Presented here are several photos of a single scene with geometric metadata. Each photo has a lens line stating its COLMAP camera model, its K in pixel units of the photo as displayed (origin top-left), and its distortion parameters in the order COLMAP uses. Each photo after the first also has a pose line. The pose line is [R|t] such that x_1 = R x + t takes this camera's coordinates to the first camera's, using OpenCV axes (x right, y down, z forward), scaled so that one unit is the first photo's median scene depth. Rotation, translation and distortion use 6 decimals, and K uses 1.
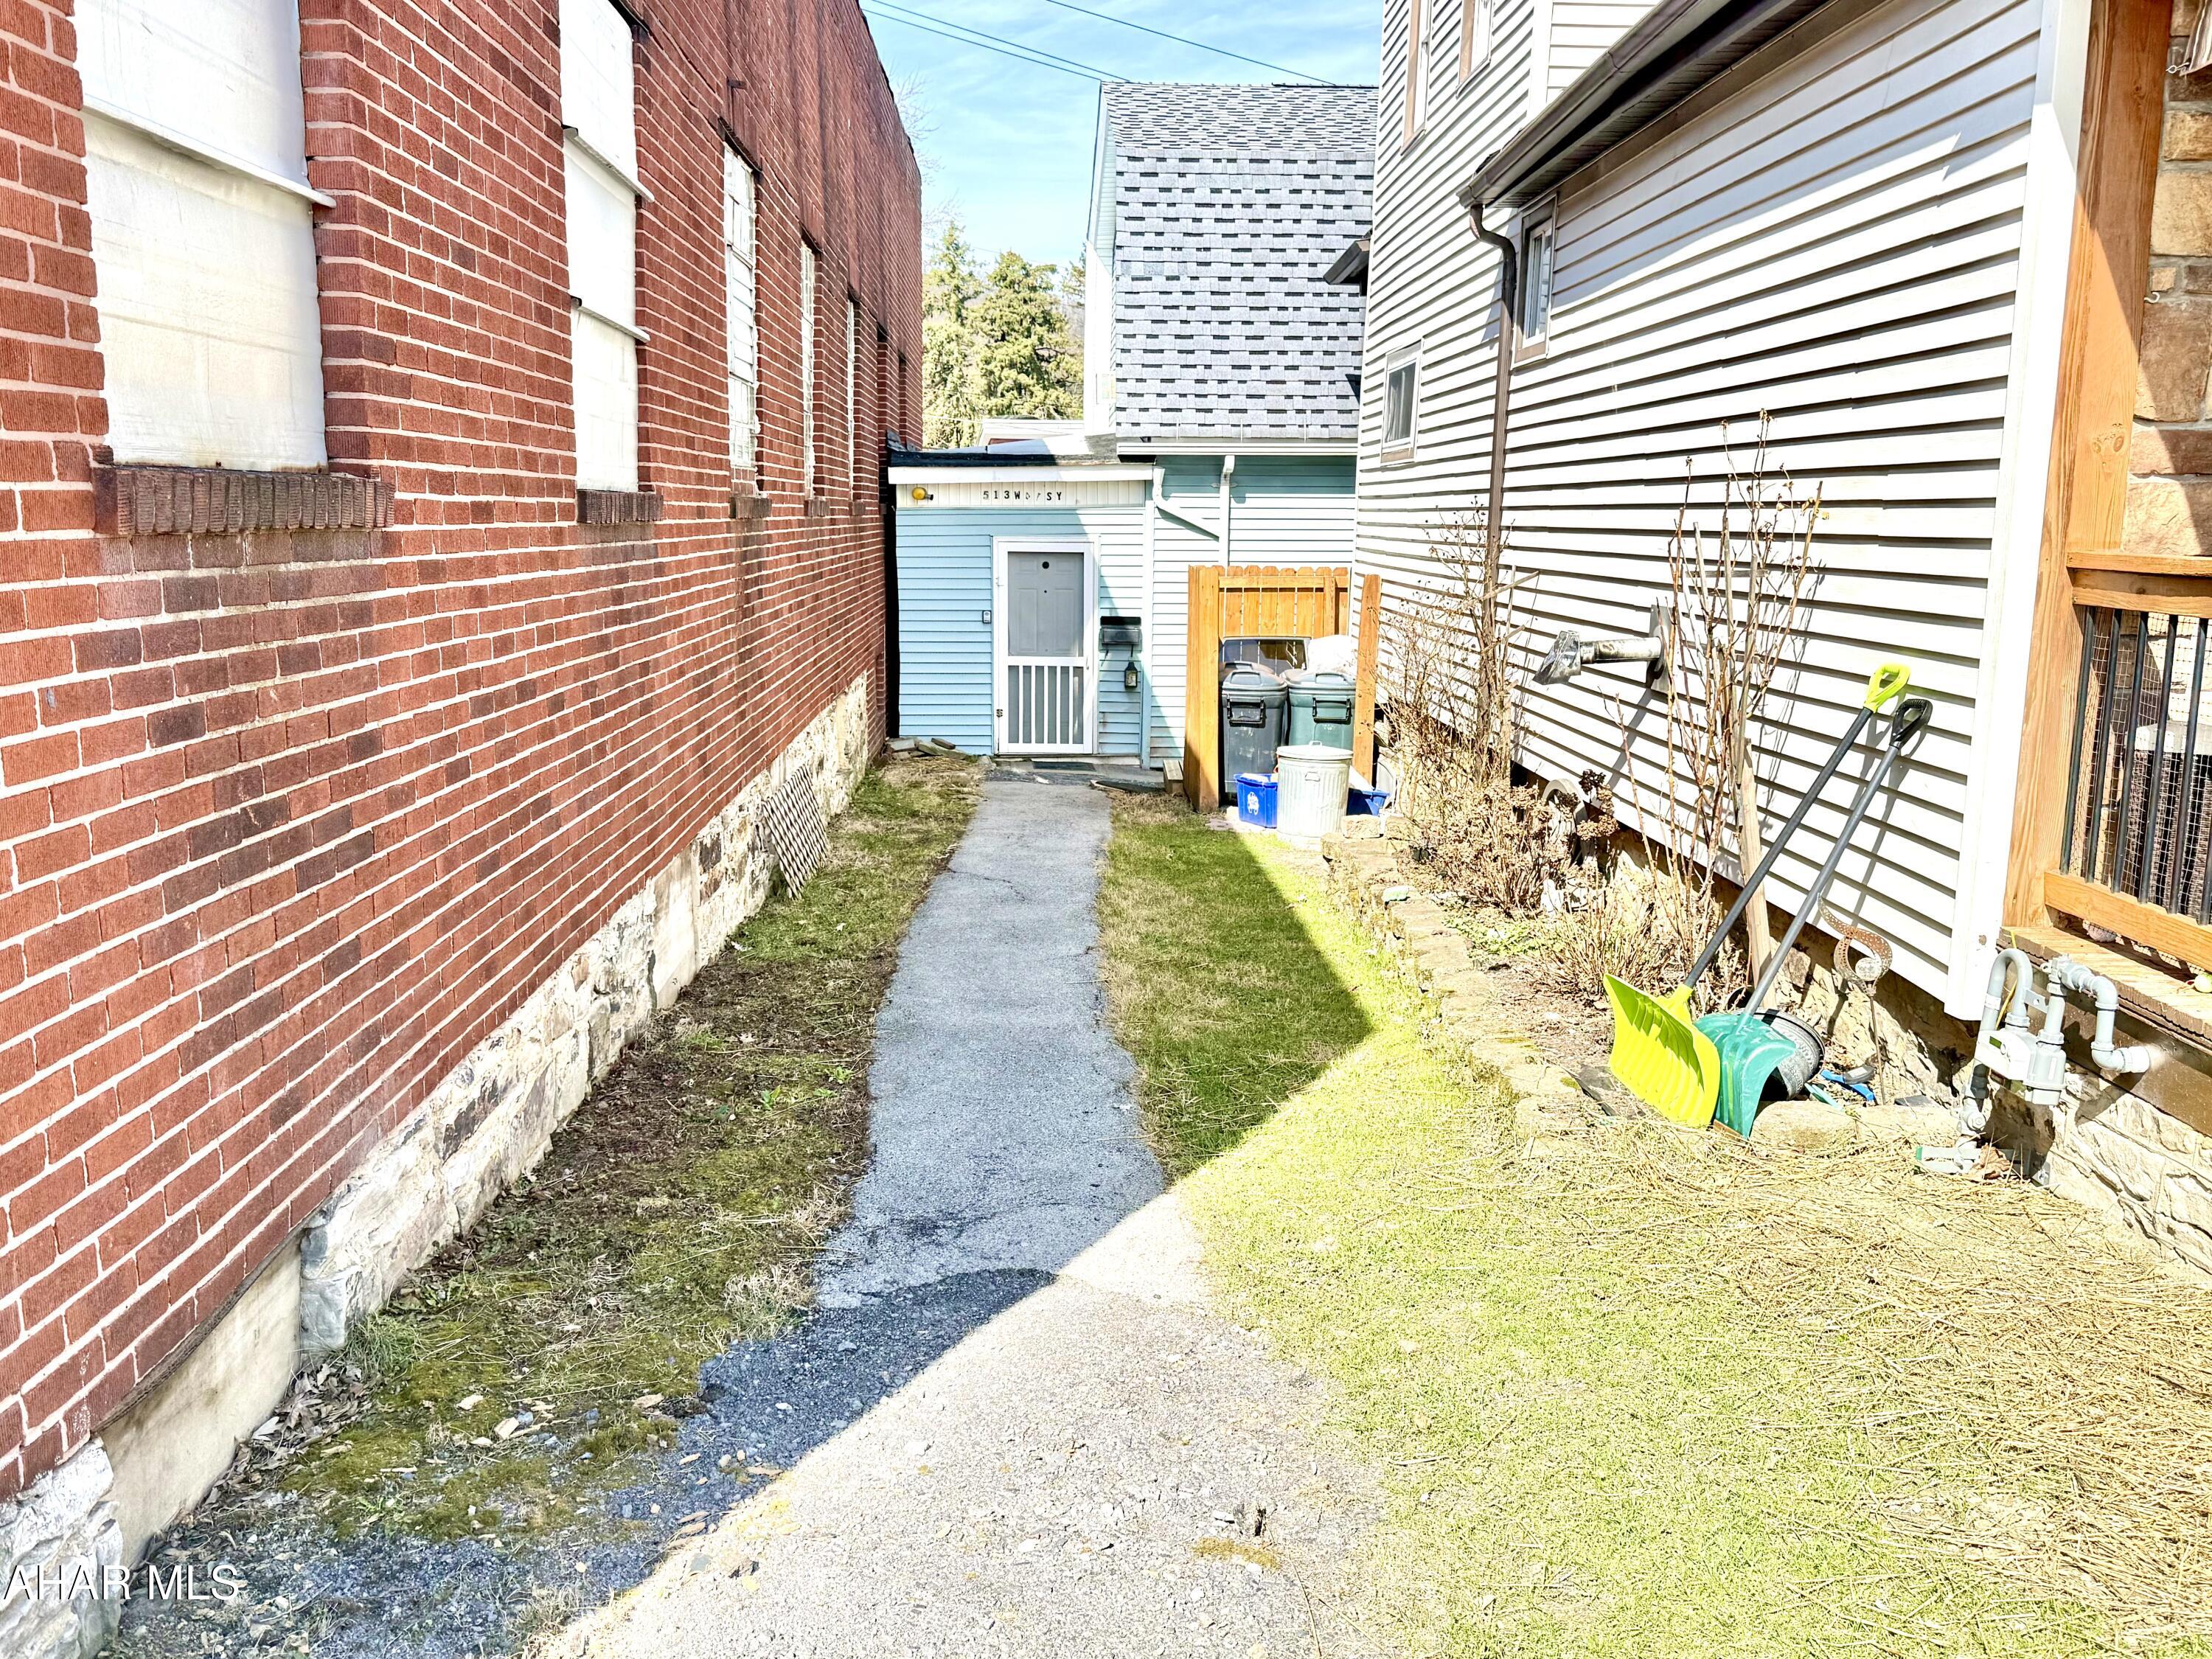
lens RADIAL K [[1922.2, 0, 1102.0], [0, 1922.2, 841.2], [0, 0, 1]] dist [0.131127, -0.003907]
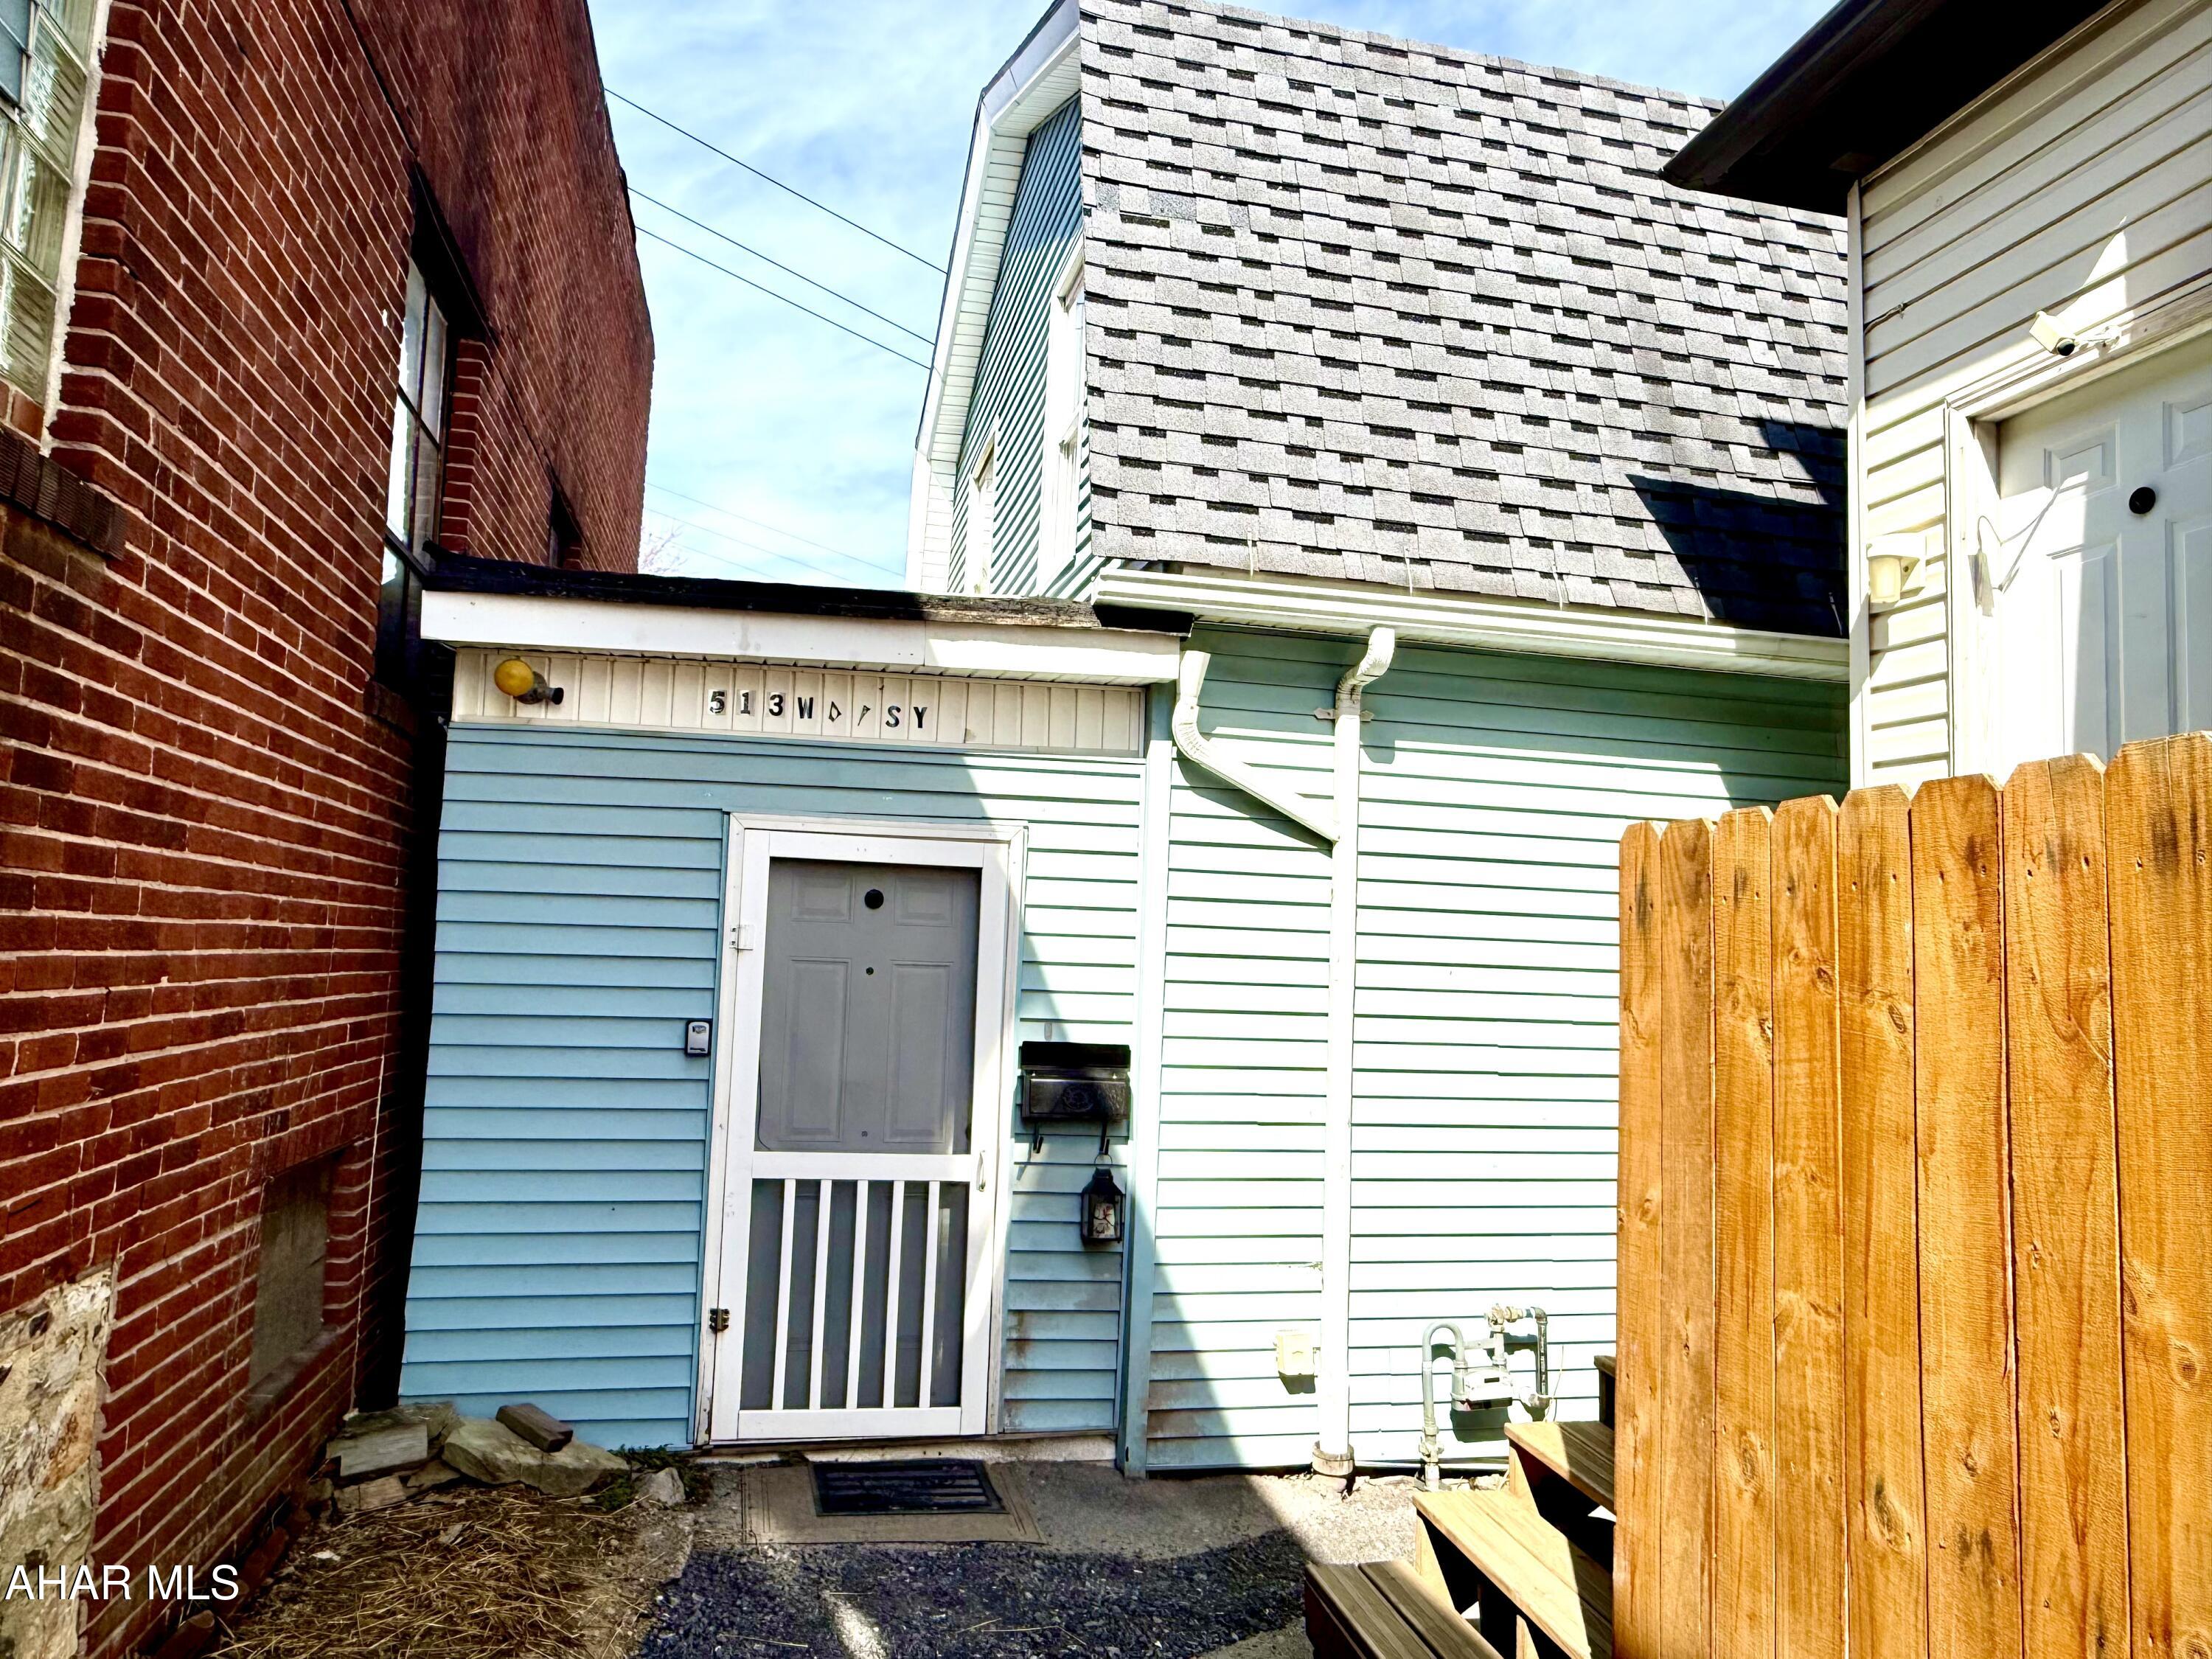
lens RADIAL K [[1461.7, 0, 1116.7], [0, 1461.7, 834.8], [0, 0, 1]] dist [0.000206, -0.001273]
pose [[0.982649, 0.043049, 0.180409, -0.035038], [0.001258, 0.971123, -0.238576, -0.090076], [-0.185470, 0.234663, 0.954219, 0.732924]]
